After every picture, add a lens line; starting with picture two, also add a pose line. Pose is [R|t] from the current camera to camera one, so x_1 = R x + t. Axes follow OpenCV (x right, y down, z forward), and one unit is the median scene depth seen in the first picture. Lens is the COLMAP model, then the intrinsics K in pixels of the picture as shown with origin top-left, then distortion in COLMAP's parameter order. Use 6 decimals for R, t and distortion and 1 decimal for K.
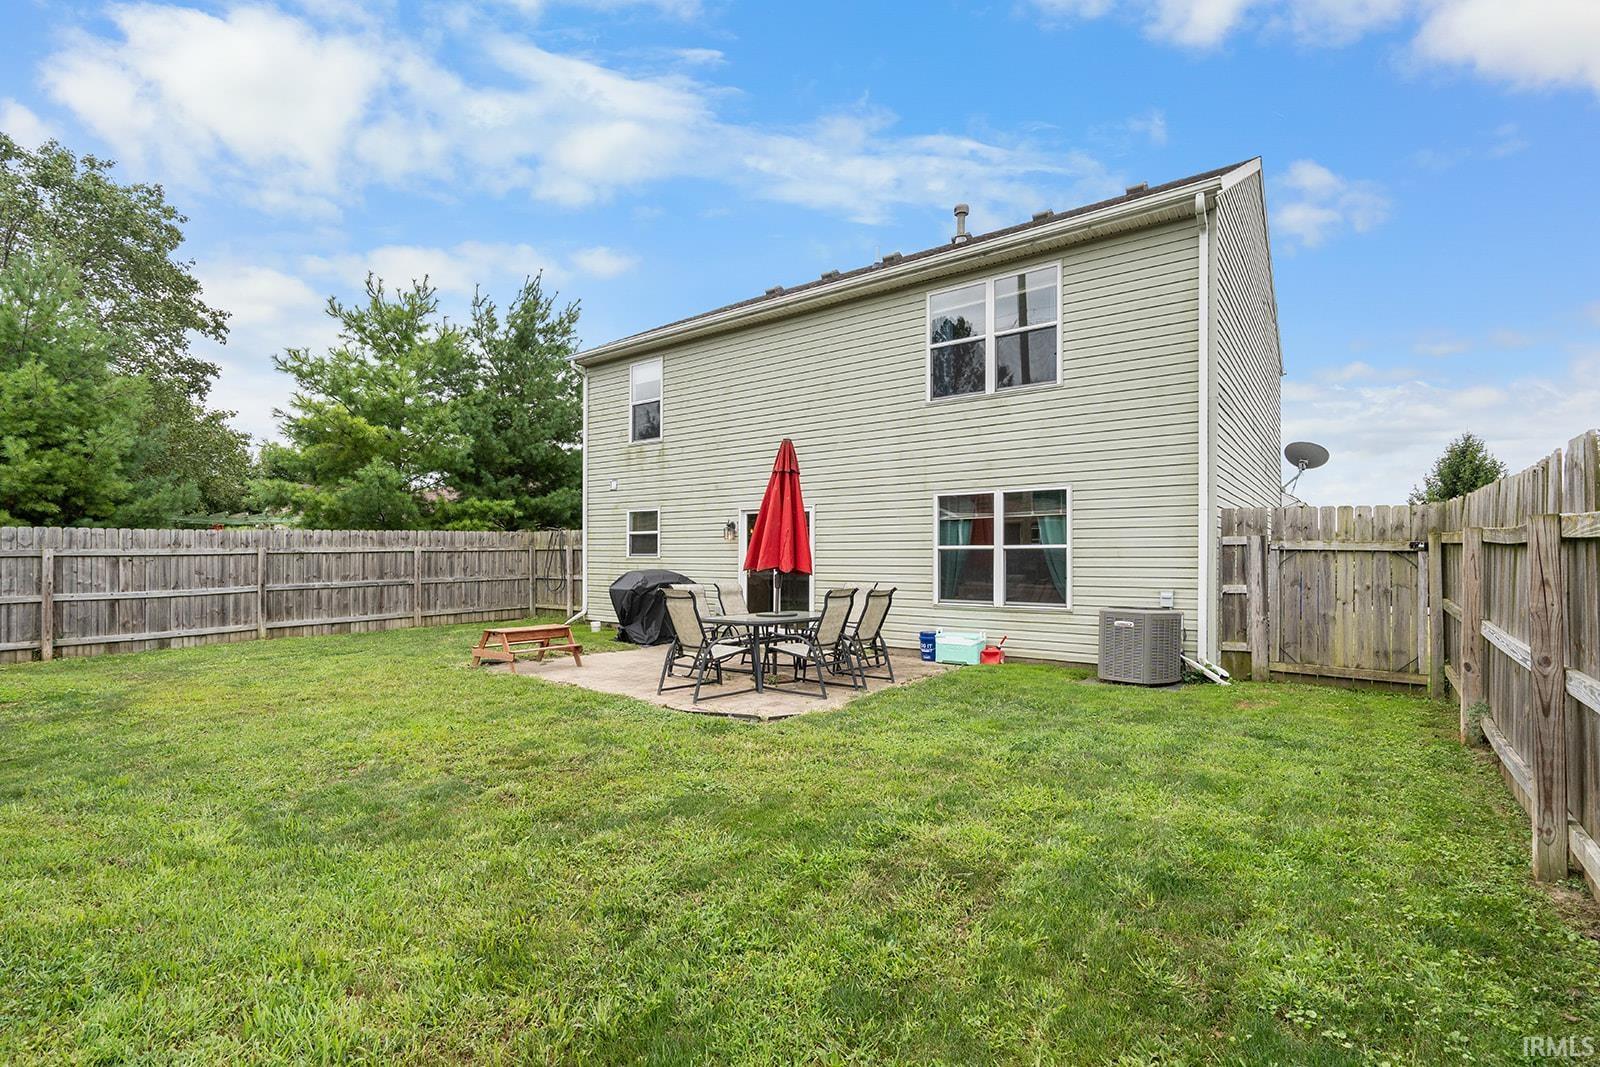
lens RADIAL K [[730.5, 0, 799.9], [0, 730.5, 554.4], [0, 0, 1]] dist [-0.001311, -0.000203]
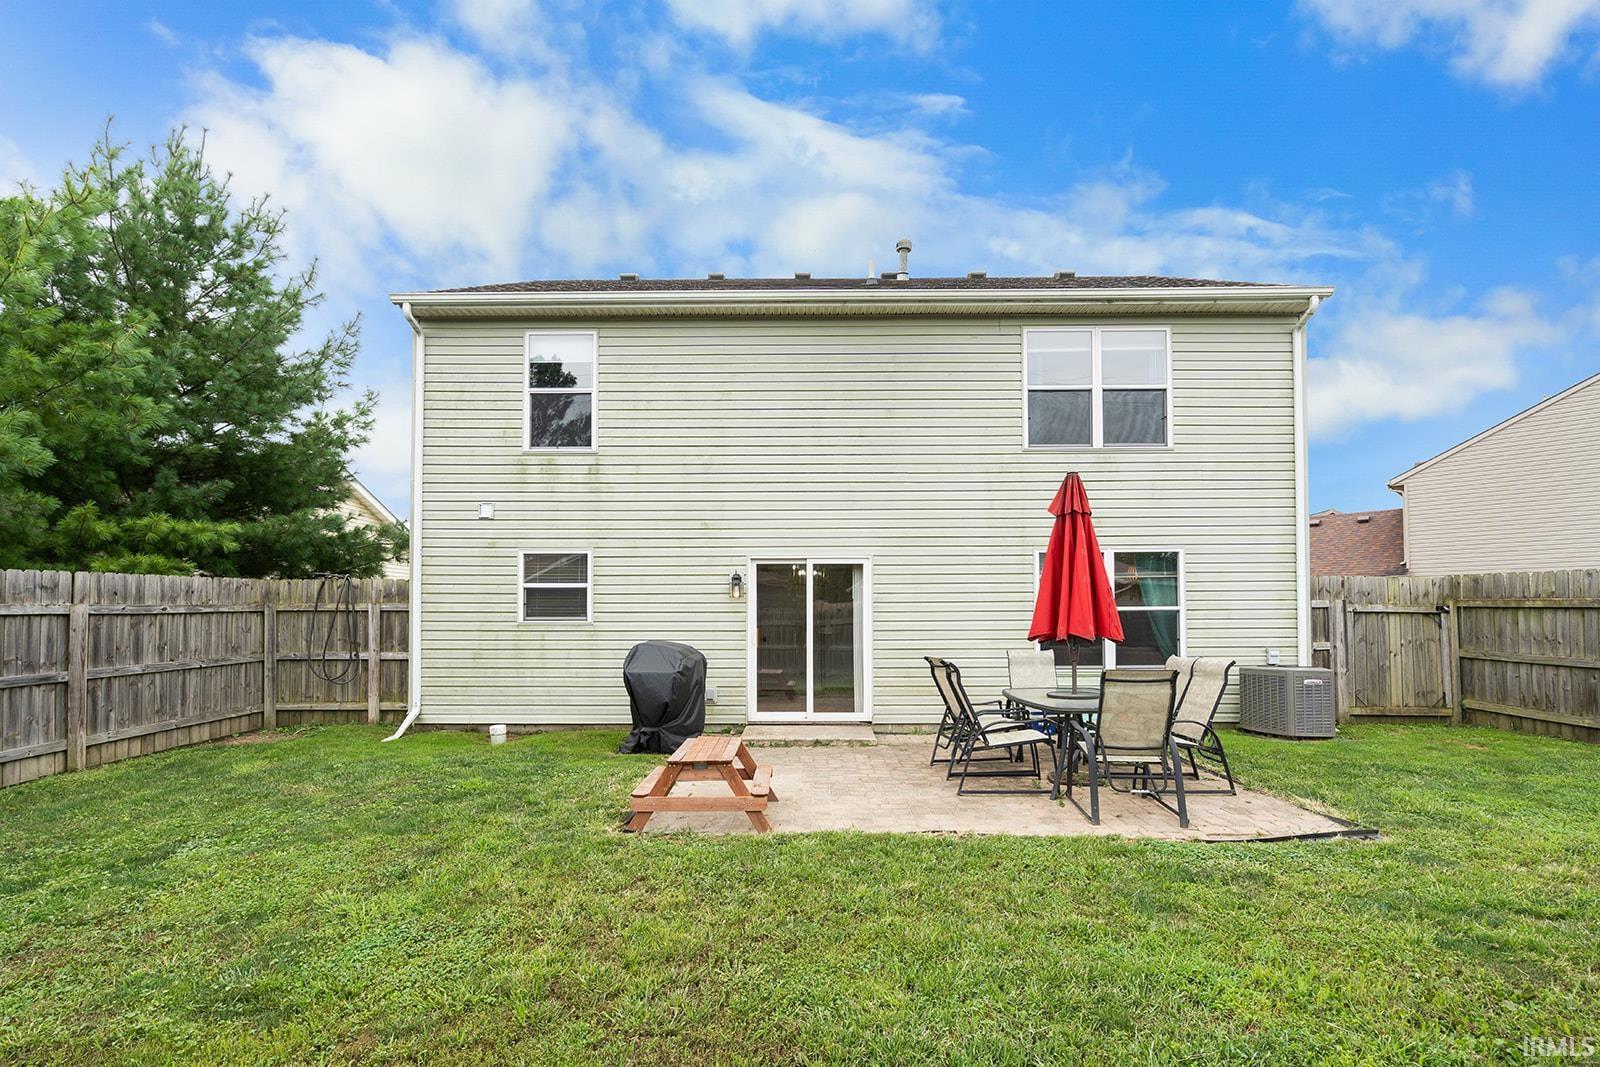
lens RADIAL K [[734.1, 0, 799.9], [0, 734.1, 601.8], [0, 0, 1]] dist [-0.001824, -0.000227]
pose [[0.801718, 0.009822, 0.597622, -0.639789], [0.003104, 0.999783, -0.020596, -0.000646], [-0.597694, 0.018367, 0.801514, 0.481982]]
